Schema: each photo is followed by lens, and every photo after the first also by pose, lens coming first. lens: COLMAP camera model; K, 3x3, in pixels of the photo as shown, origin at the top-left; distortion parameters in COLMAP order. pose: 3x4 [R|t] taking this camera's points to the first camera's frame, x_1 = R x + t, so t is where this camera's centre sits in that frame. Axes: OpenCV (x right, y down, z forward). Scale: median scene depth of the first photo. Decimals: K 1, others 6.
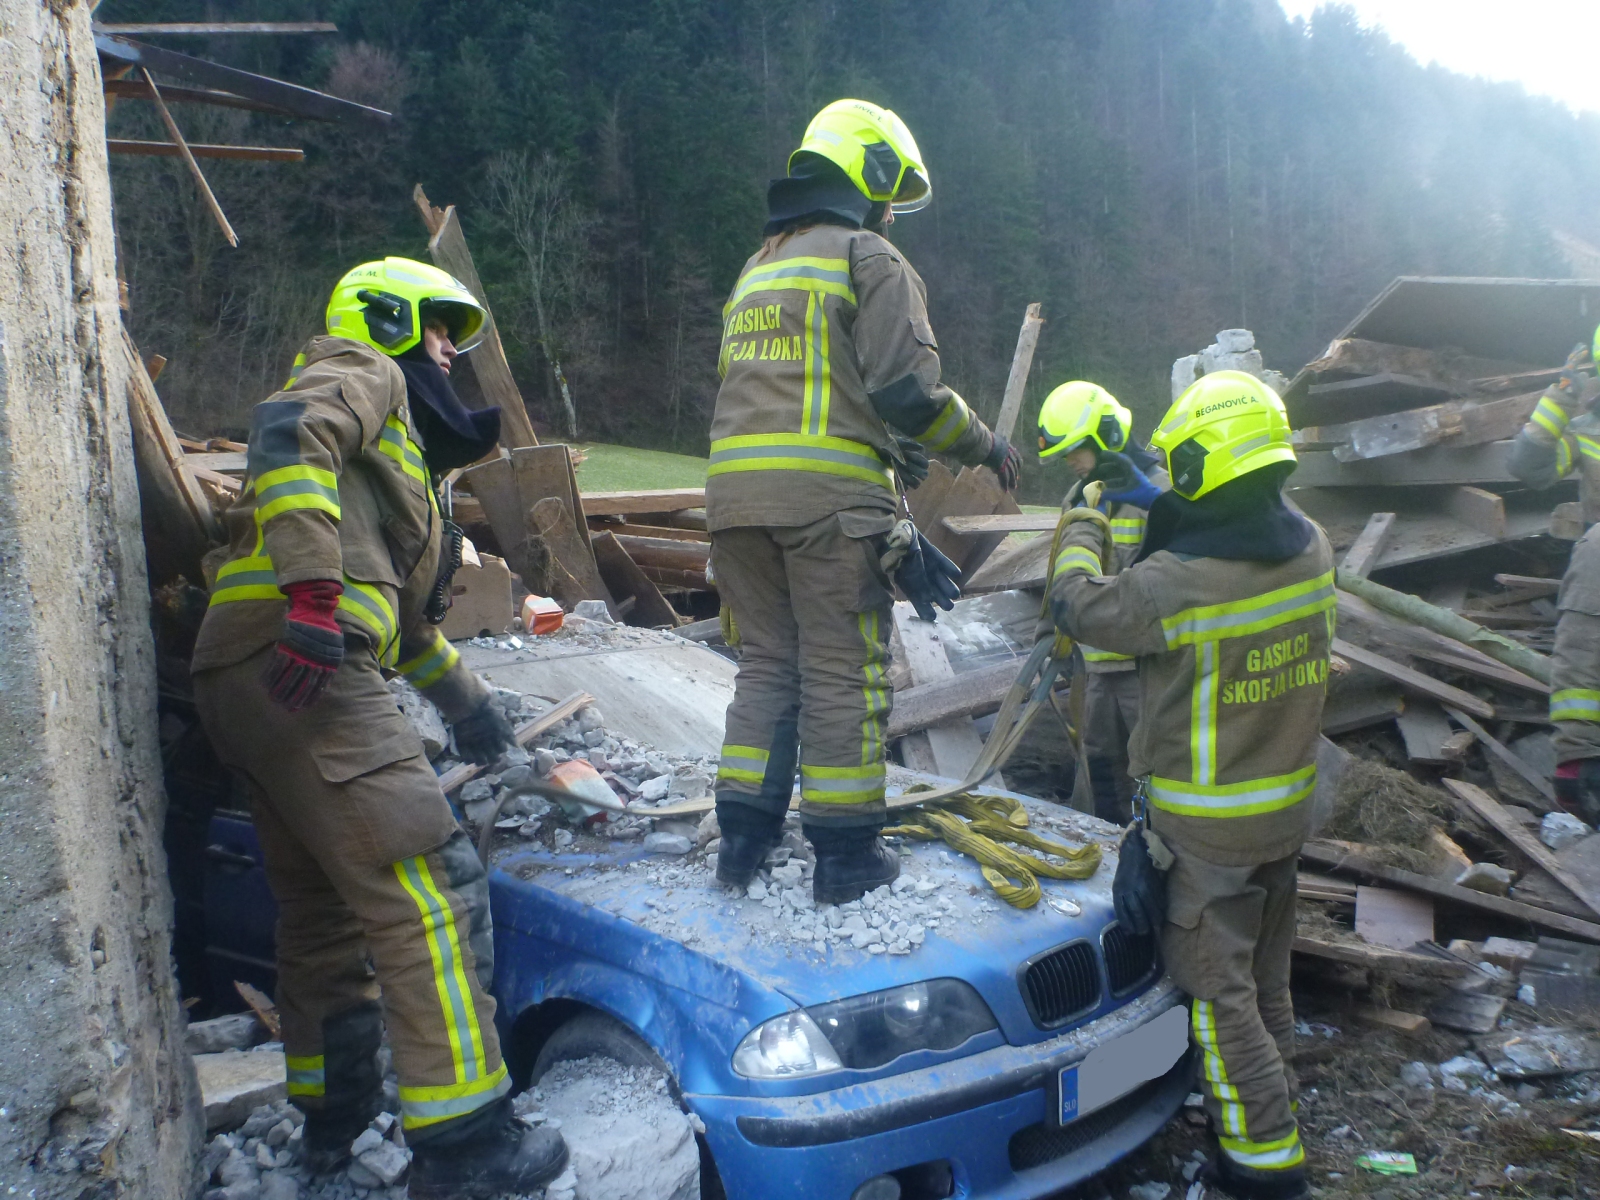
lens RADIAL K [[1306.6, 0, 786.8], [0, 1306.6, 595.8], [0, 0, 1]] dist [-0.035380, -0.000447]
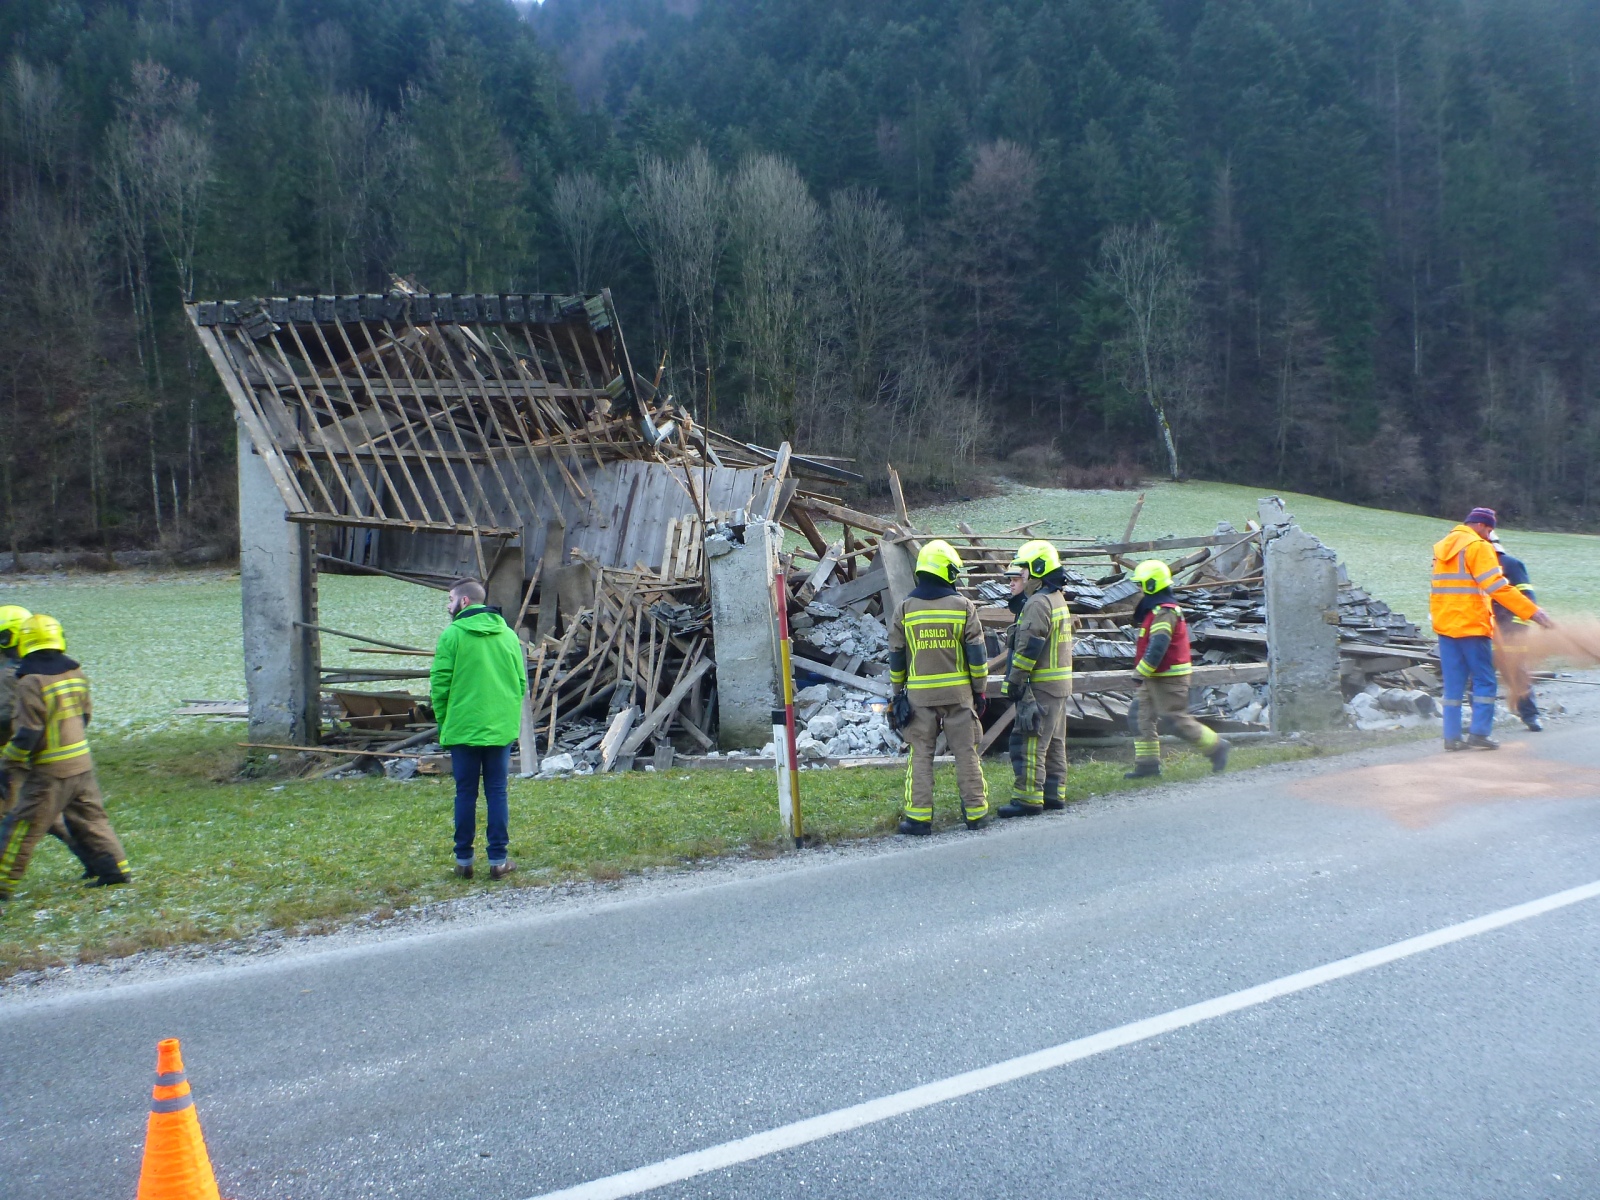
lens RADIAL K [[1306.6, 0, 796.3], [0, 1306.6, 588.4], [0, 0, 1]] dist [-0.035380, -0.000447]
pose [[0.885484, 0.020850, -0.464203, 0.064002], [-0.030124, 0.999467, -0.012570, -0.002764], [0.463693, 0.025114, 0.885640, -0.118400]]
